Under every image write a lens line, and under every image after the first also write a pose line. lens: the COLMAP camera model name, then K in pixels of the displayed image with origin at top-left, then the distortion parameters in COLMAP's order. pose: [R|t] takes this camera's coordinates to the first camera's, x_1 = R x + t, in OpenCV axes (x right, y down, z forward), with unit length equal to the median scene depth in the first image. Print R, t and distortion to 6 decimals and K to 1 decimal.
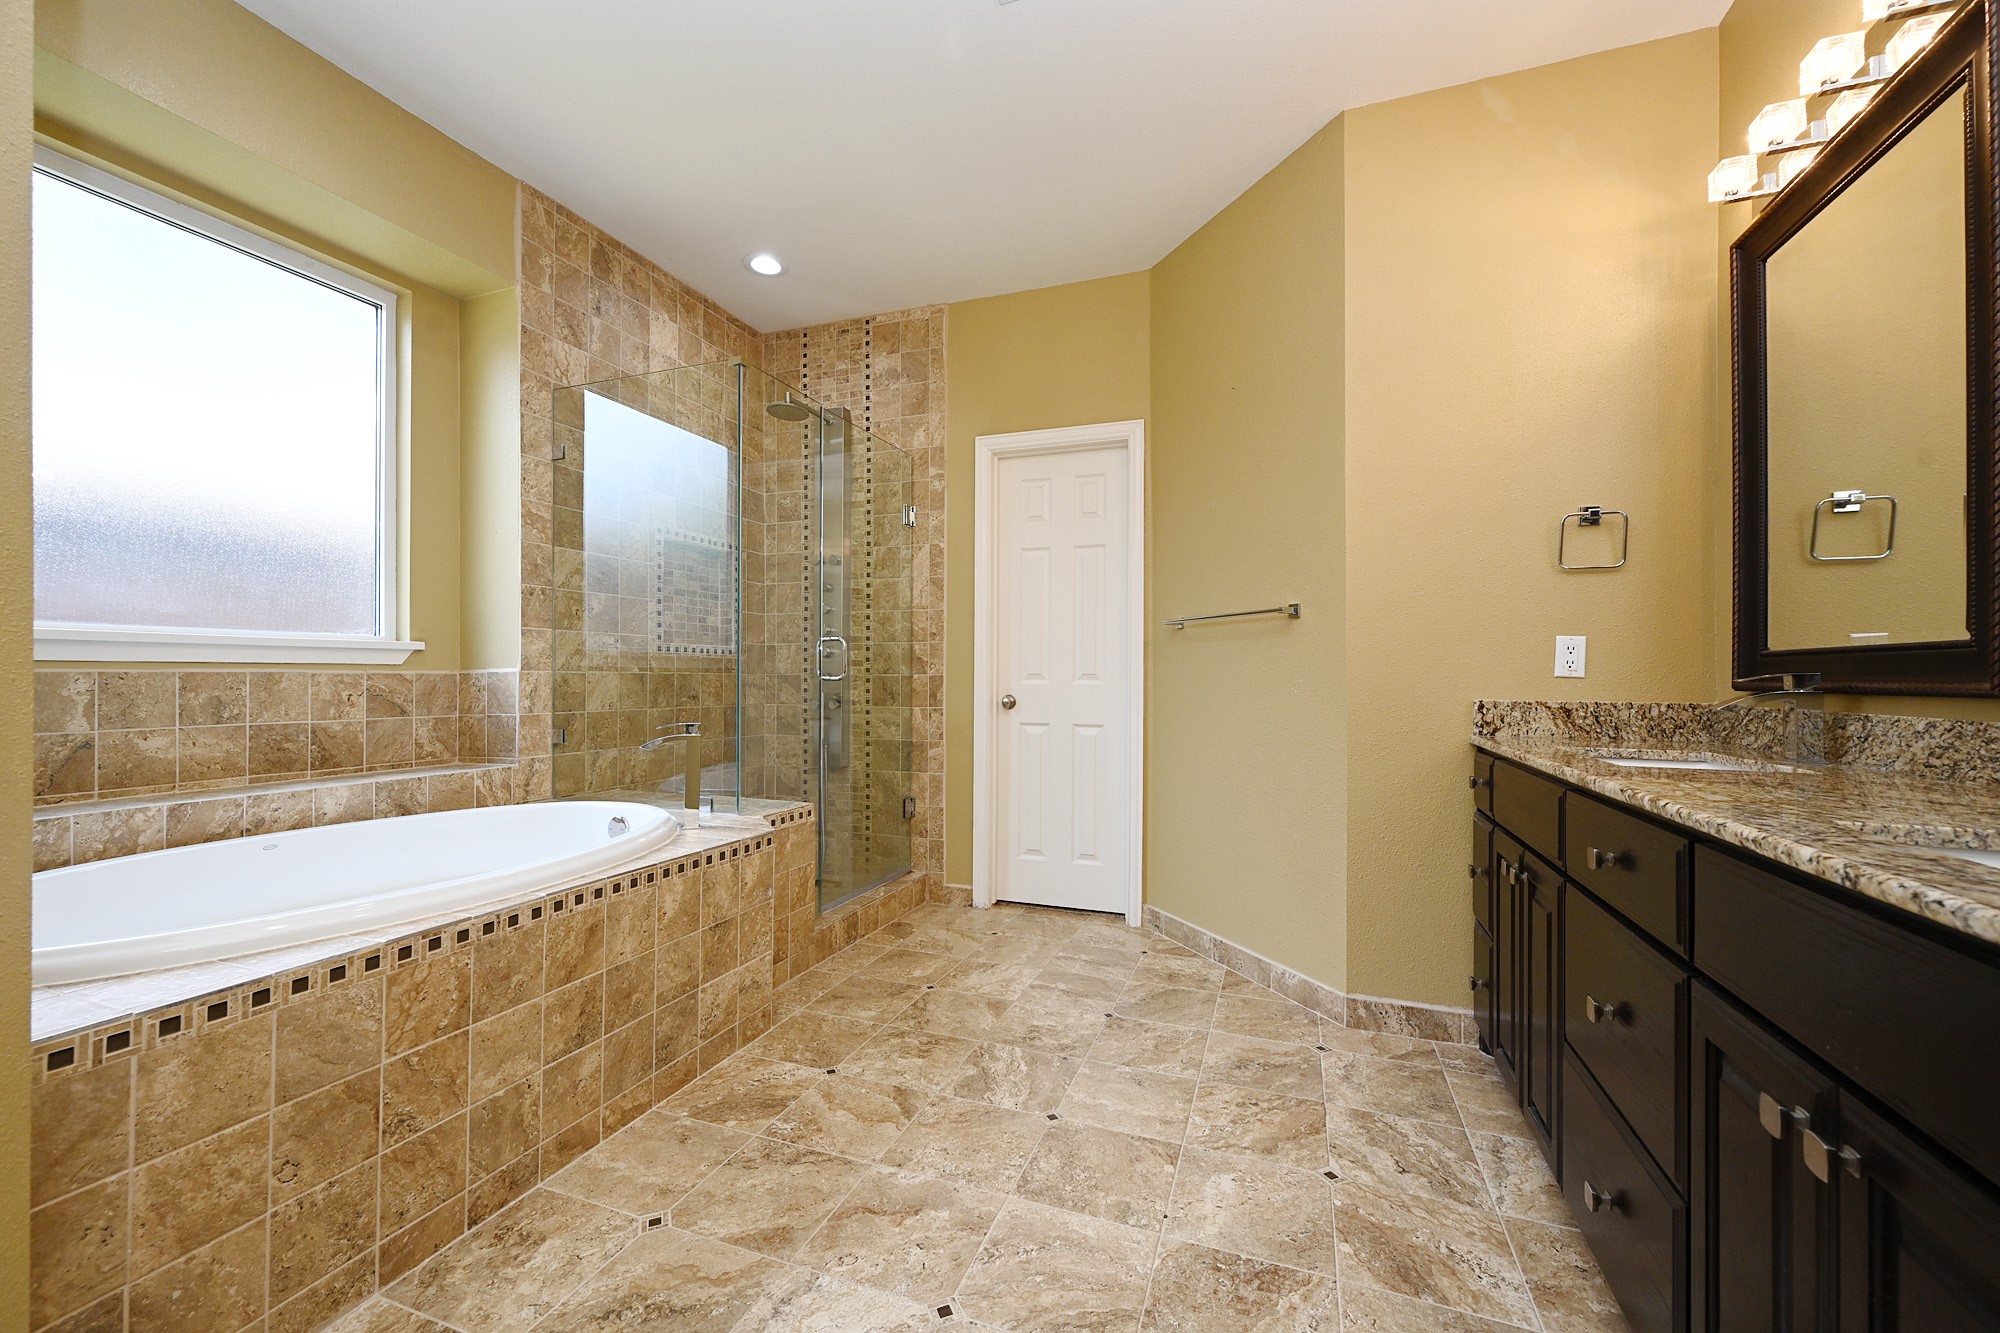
lens RADIAL K [[785.4, 0, 1001.9], [0, 785.4, 671.5], [0, 0, 1]] dist [-0.000254, -0.000388]
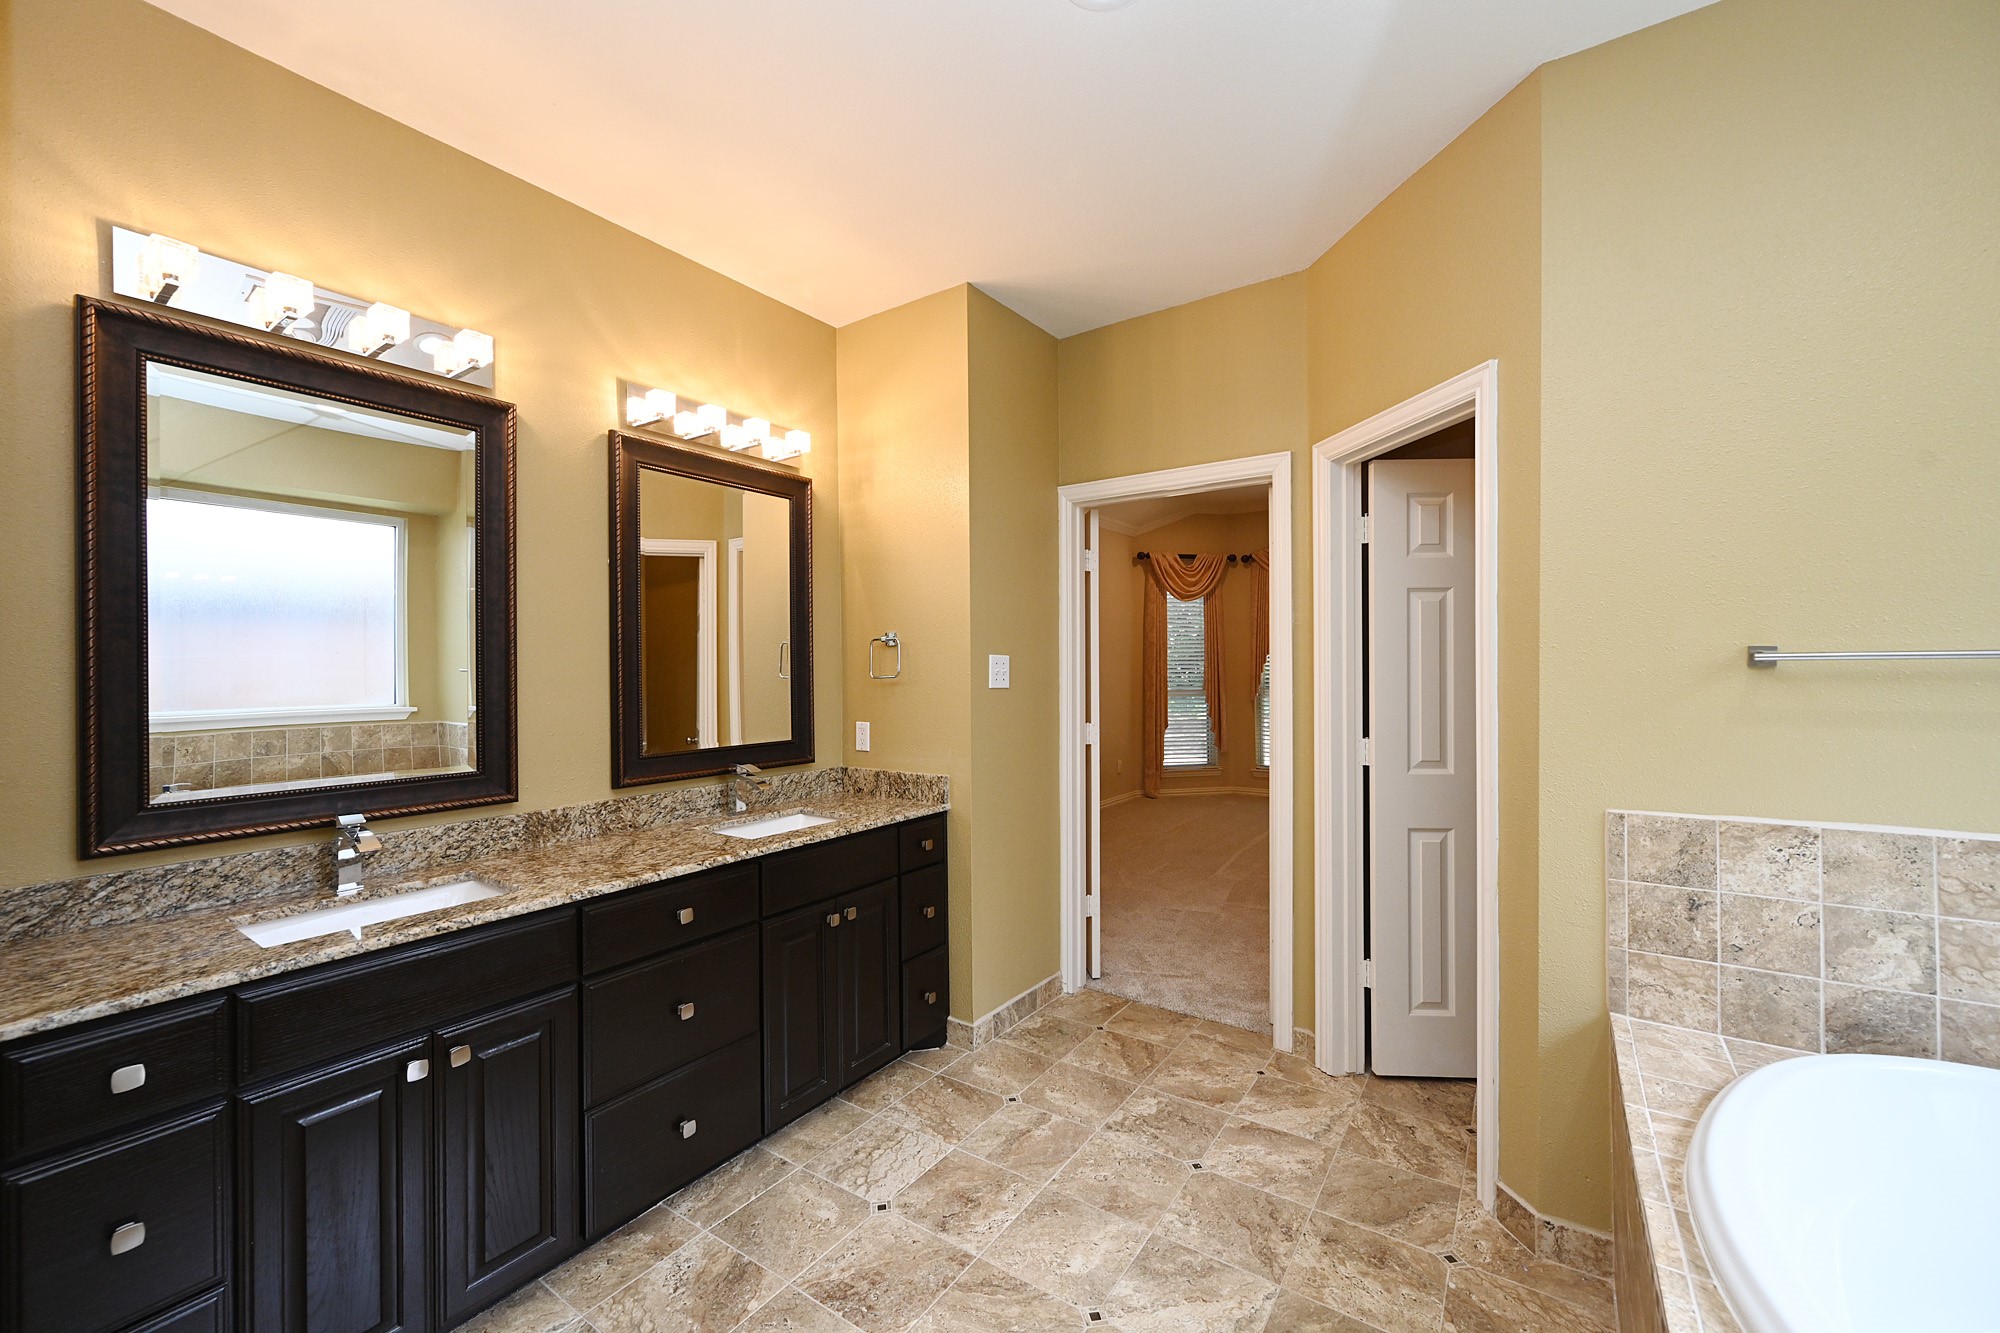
lens RADIAL K [[785.4, 0, 996.0], [0, 785.4, 665.9], [0, 0, 1]] dist [-0.000254, -0.000388]
pose [[-0.969833, 0.001421, 0.243765, -0.222829], [0.000953, 0.999997, -0.002038, -0.244229], [-0.243768, -0.001744, -0.969832, 2.210678]]
